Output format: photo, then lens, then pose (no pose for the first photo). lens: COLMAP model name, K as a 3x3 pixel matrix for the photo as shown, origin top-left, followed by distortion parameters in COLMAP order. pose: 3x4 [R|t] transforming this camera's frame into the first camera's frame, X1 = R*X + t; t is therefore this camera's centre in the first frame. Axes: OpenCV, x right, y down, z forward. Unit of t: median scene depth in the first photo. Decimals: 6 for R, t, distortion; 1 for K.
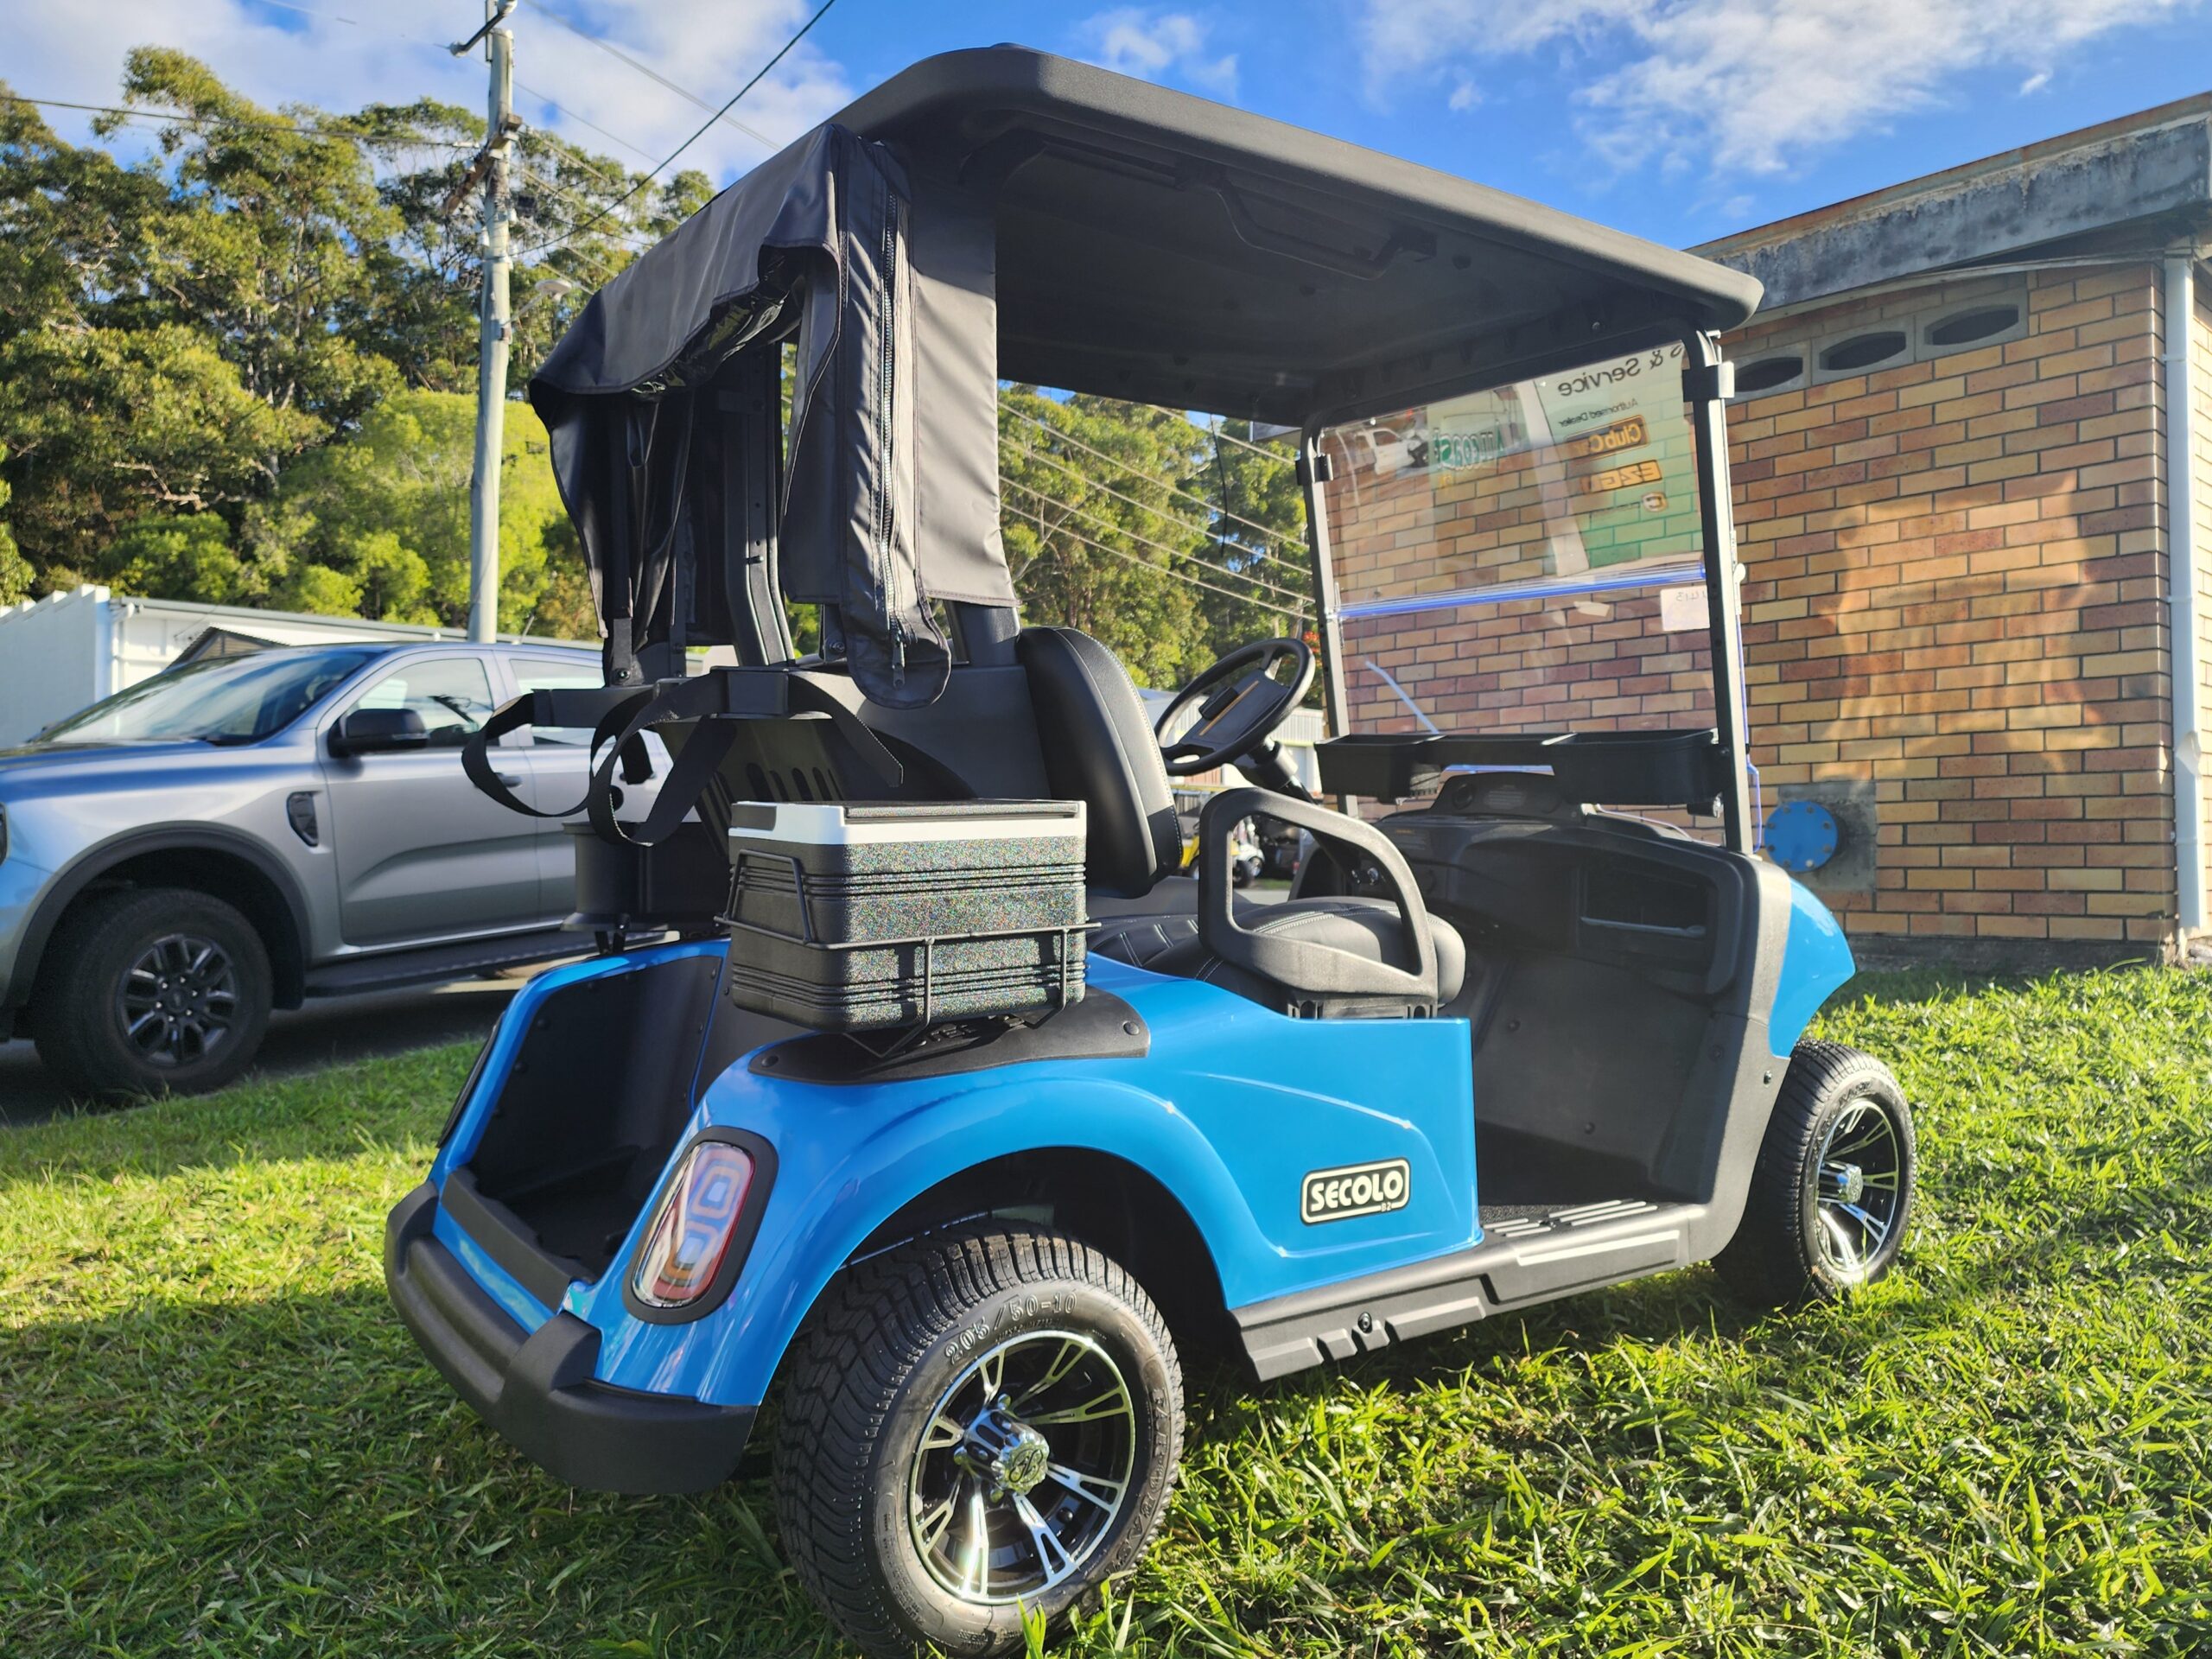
lens RADIAL K [[1762.6, 0, 1121.6], [0, 1762.6, 816.4], [0, 0, 1]] dist [0.071247, -0.032898]
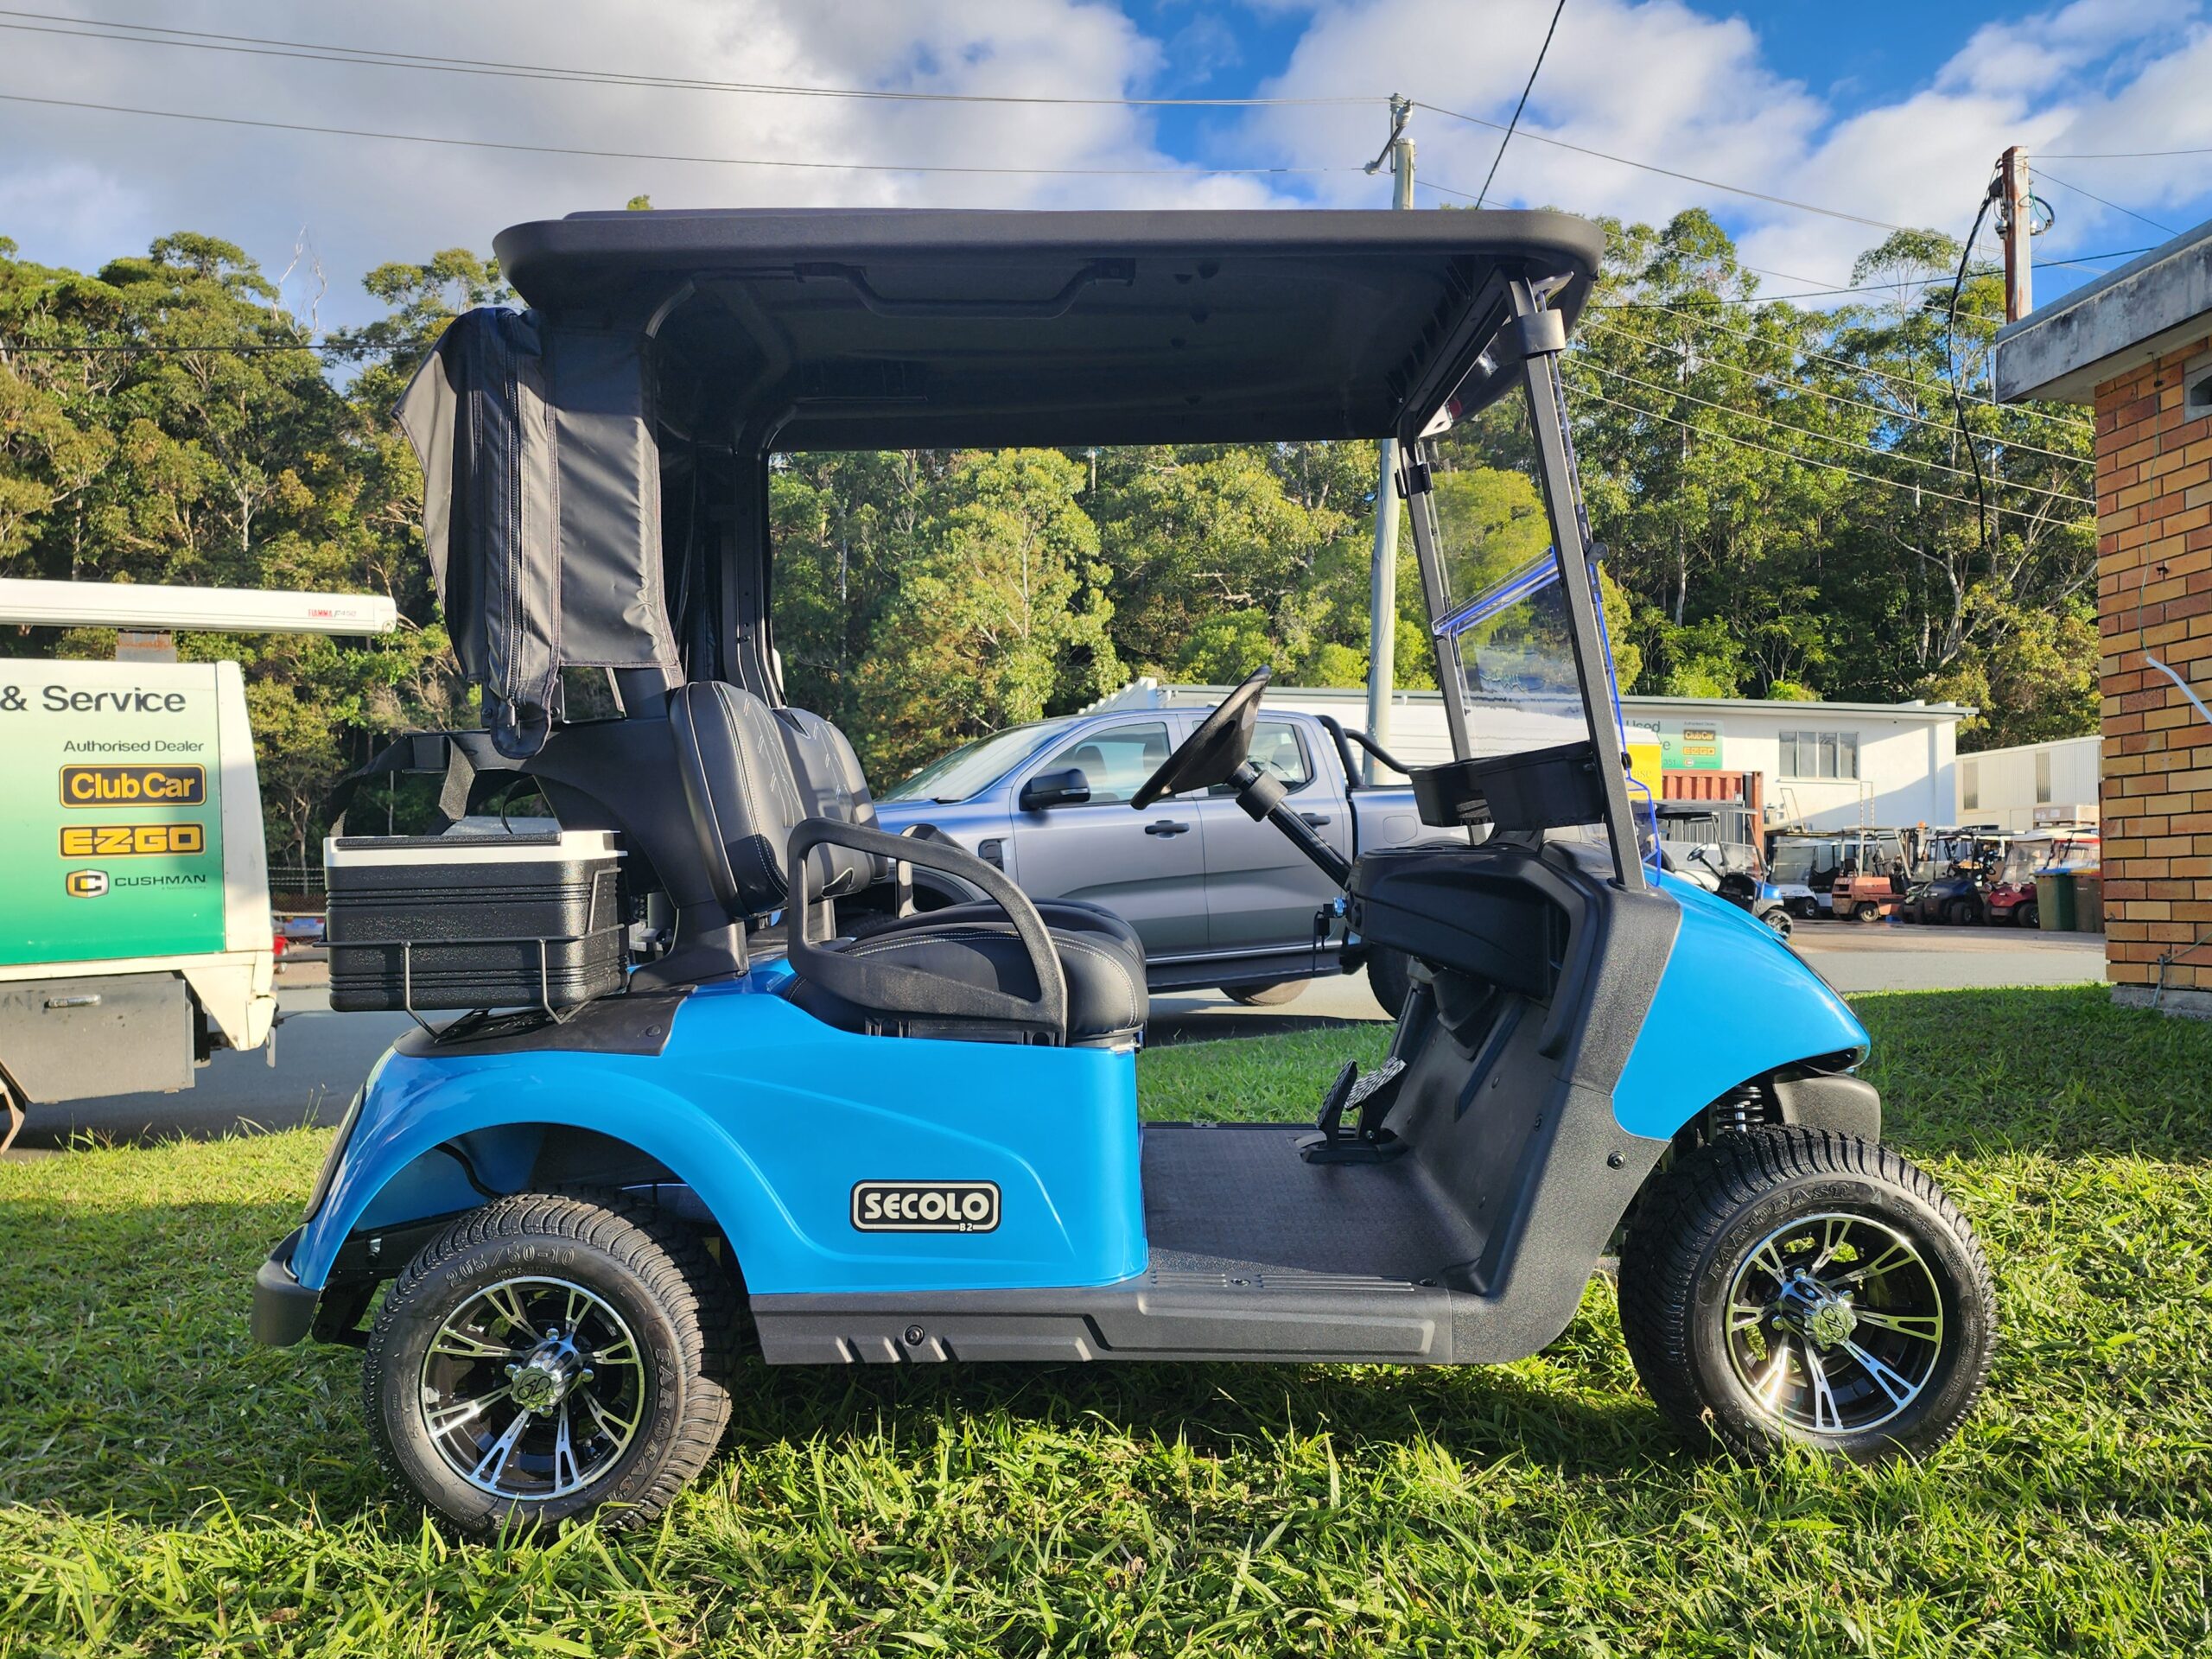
lens RADIAL K [[1762.6, 0, 1115.7], [0, 1762.6, 828.8], [0, 0, 1]] dist [0.071247, -0.032898]
pose [[0.769184, -0.016603, -0.638812, 0.162849], [0.002400, 0.999730, -0.023094, 0.003091], [0.639023, 0.016231, 0.769016, 0.051711]]
